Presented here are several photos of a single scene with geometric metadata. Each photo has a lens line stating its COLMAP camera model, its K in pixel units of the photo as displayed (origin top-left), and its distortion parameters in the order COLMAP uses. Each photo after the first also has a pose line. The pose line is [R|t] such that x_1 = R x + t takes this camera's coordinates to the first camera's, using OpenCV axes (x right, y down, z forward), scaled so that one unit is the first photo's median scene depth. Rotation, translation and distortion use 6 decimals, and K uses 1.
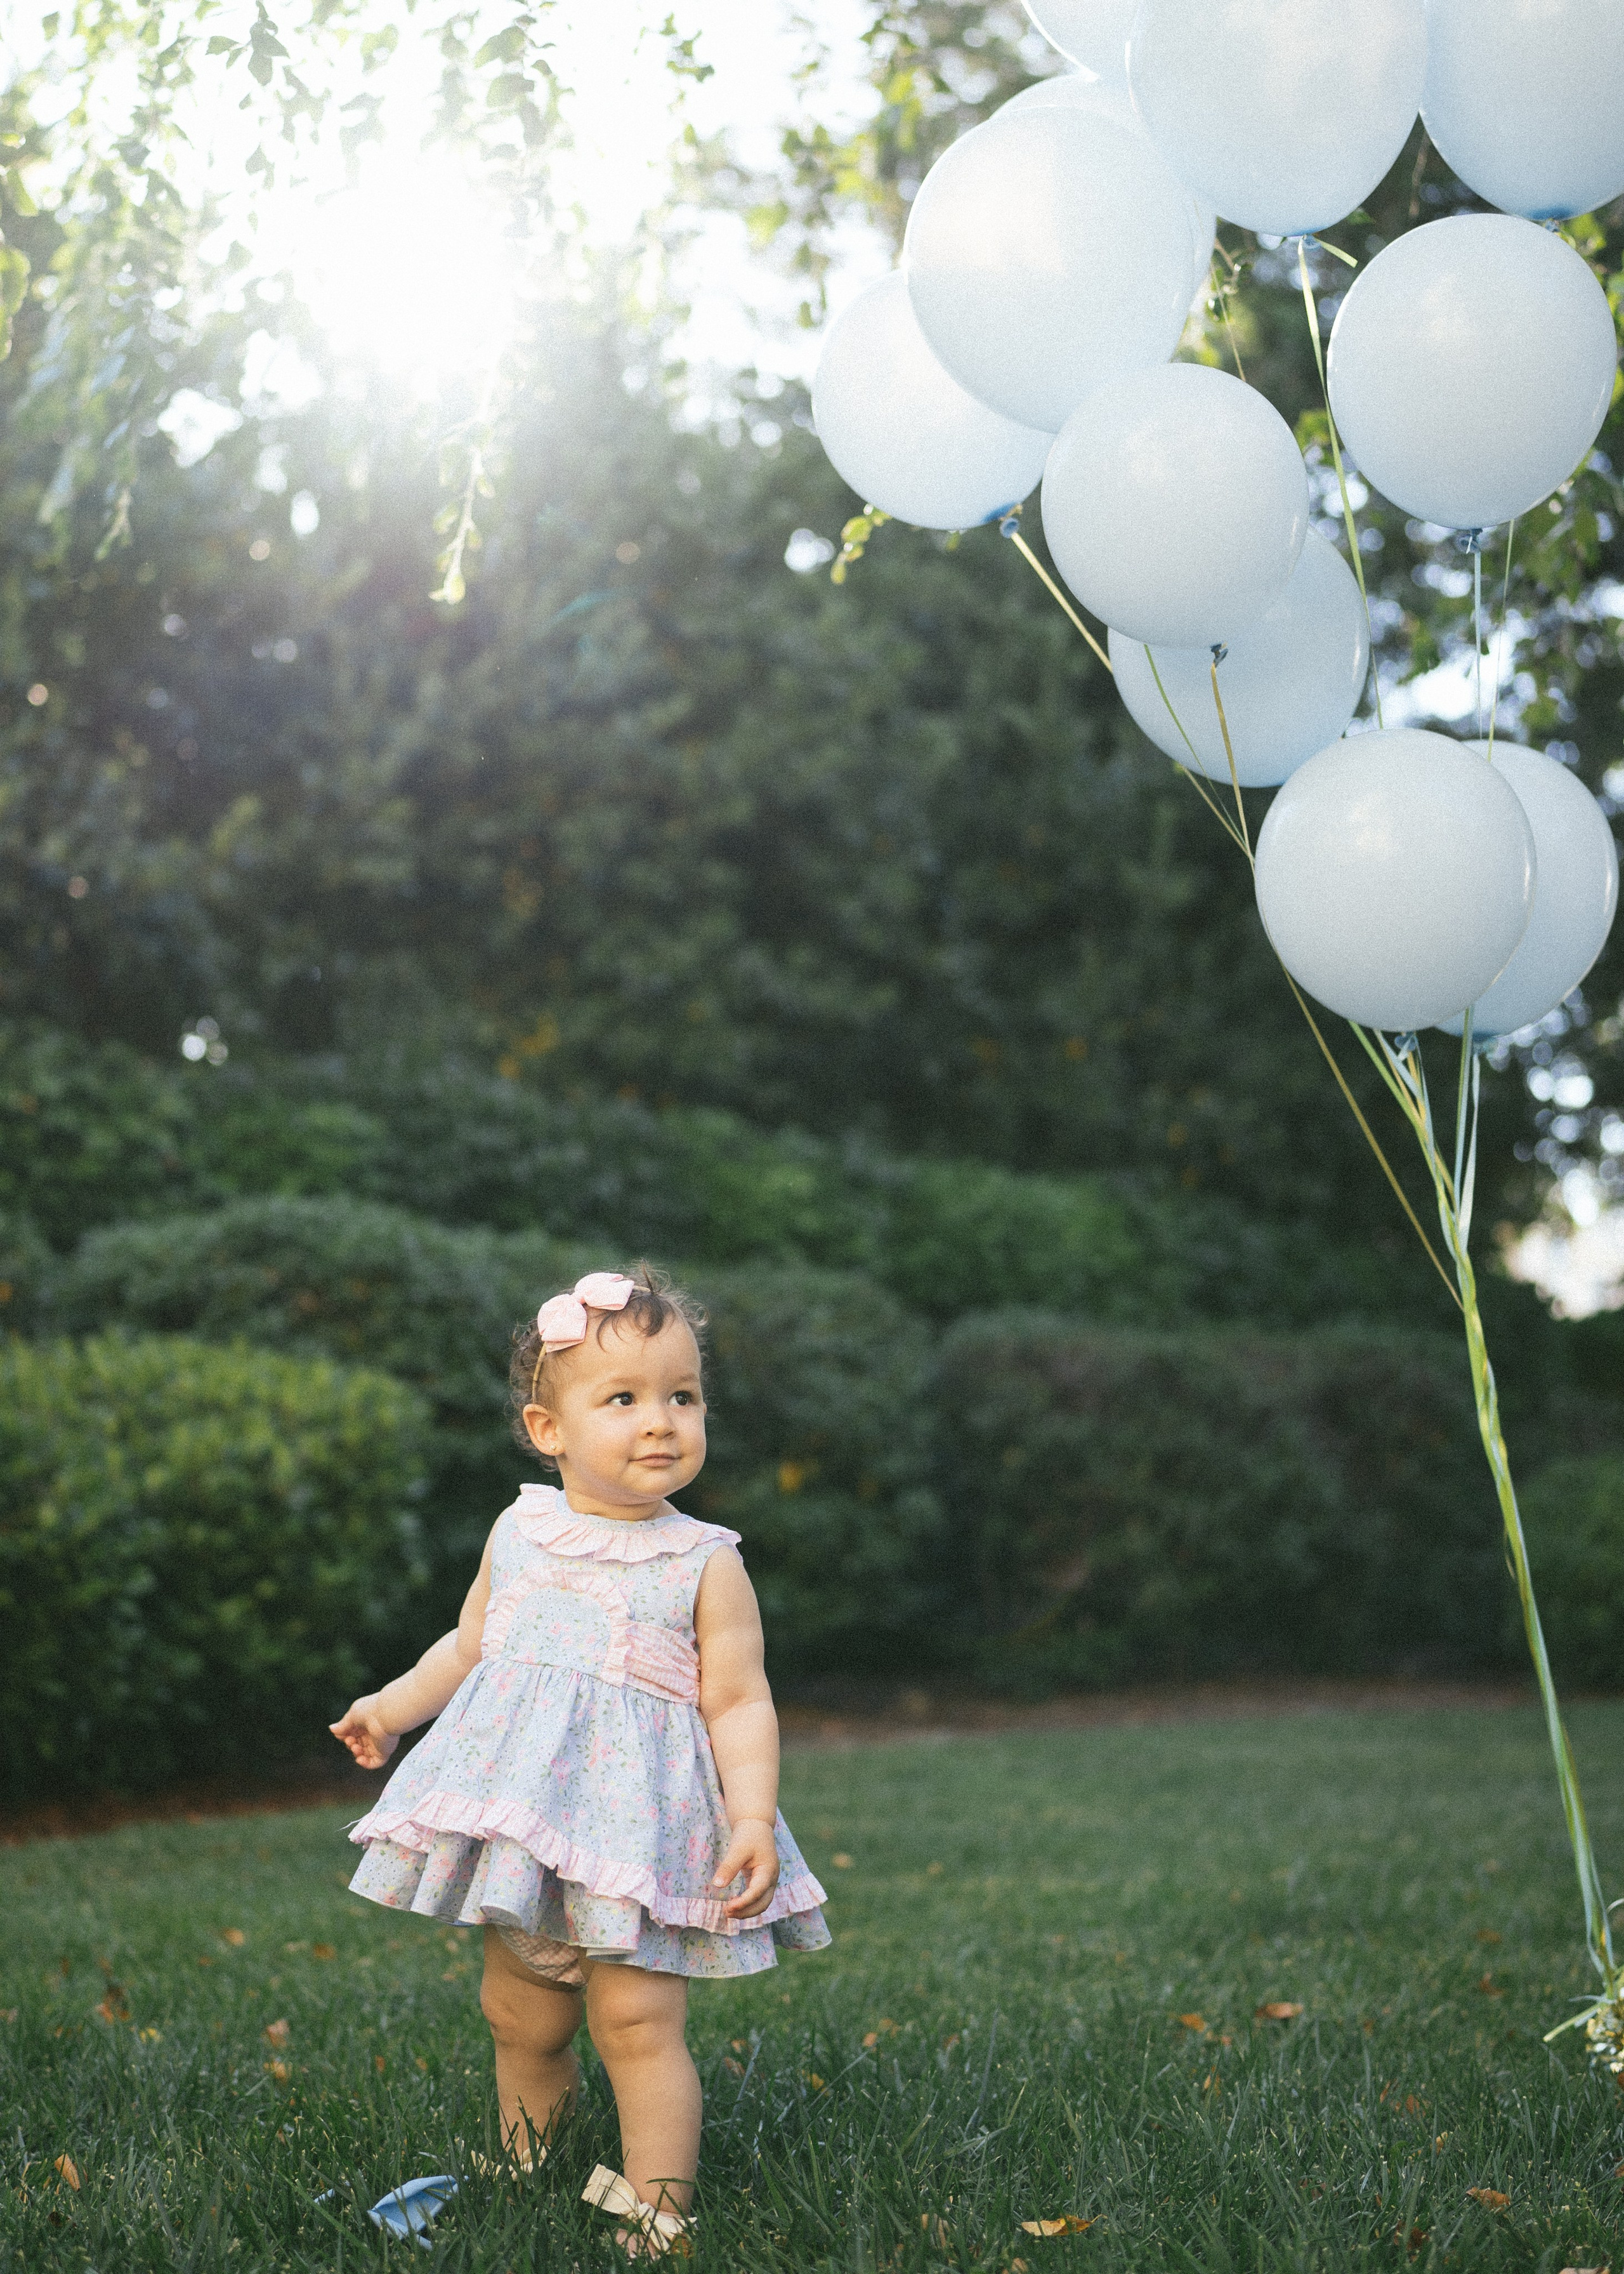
lens RADIAL K [[2844.8, 0, 784.4], [0, 2844.8, 1060.0], [0, 0, 1]] dist [-0.034191, 0.106324]
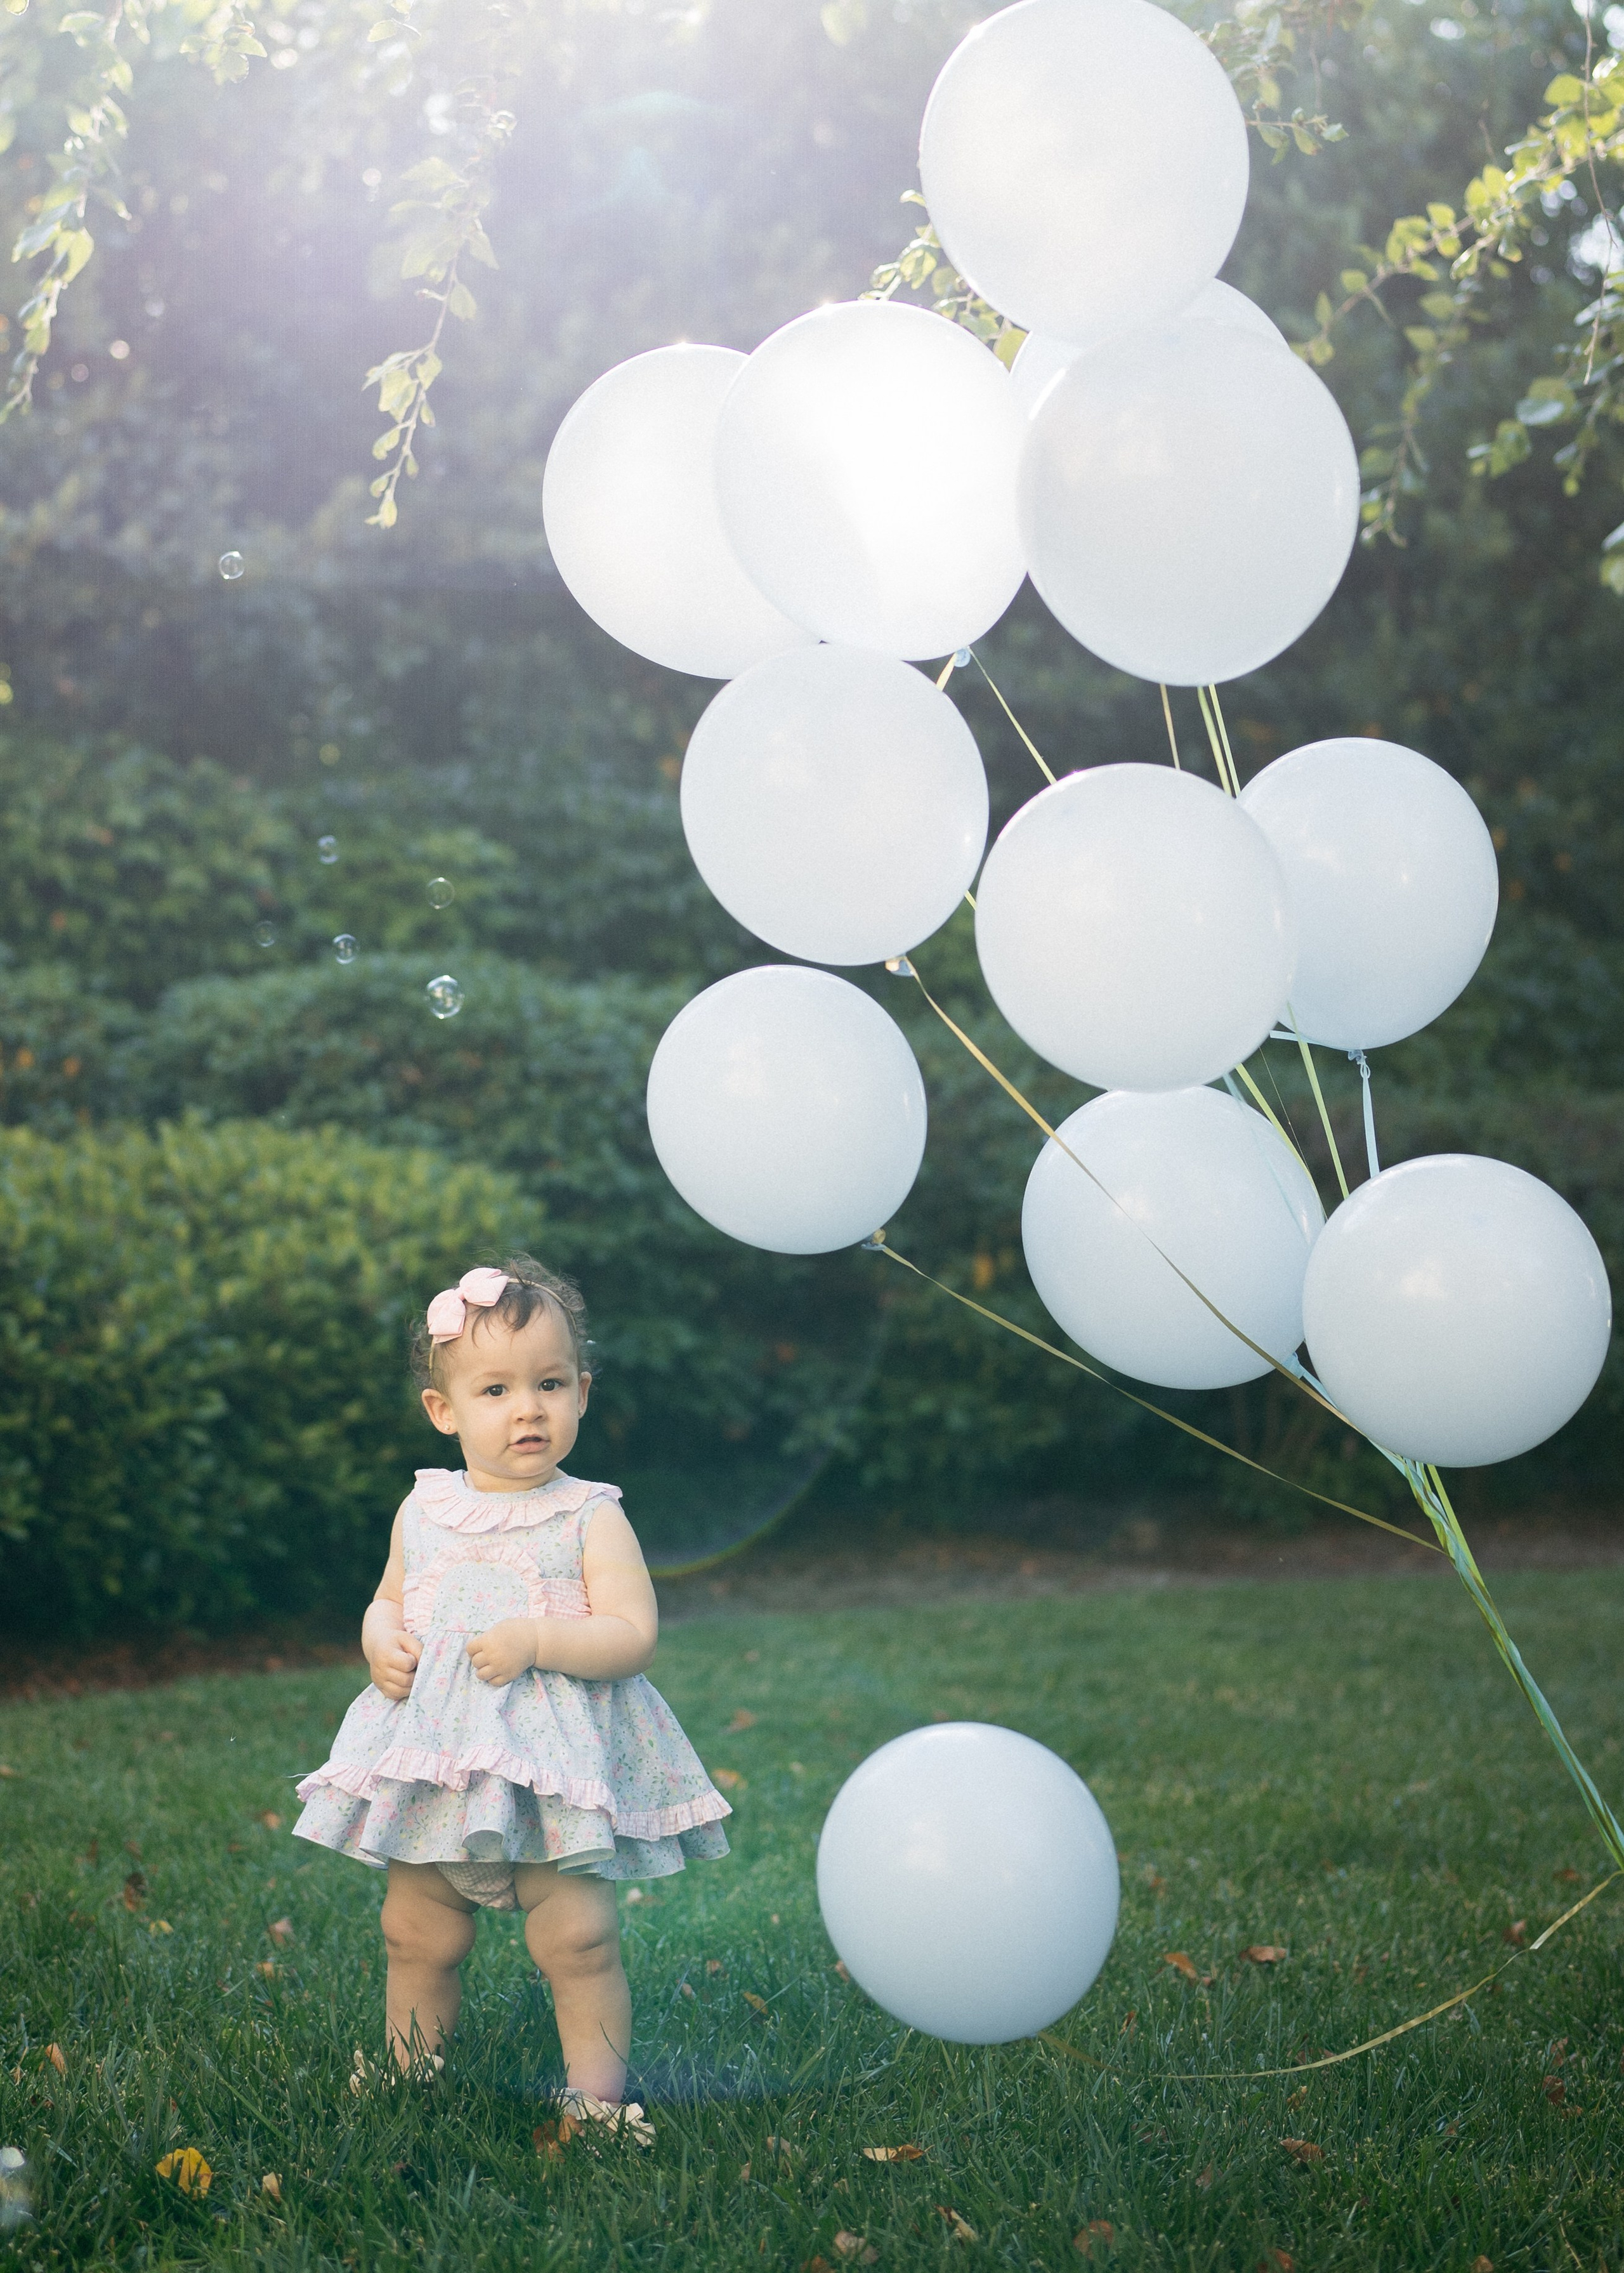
lens RADIAL K [[3682.6, 0, 640.6], [0, 3682.6, 758.9], [0, 0, 1]] dist [-0.037138, 0.134561]
pose [[0.991850, 0.005934, -0.127275, 0.054980], [-0.001762, 0.999458, 0.032866, -0.059121], [0.127402, -0.032374, 0.991323, -0.137086]]
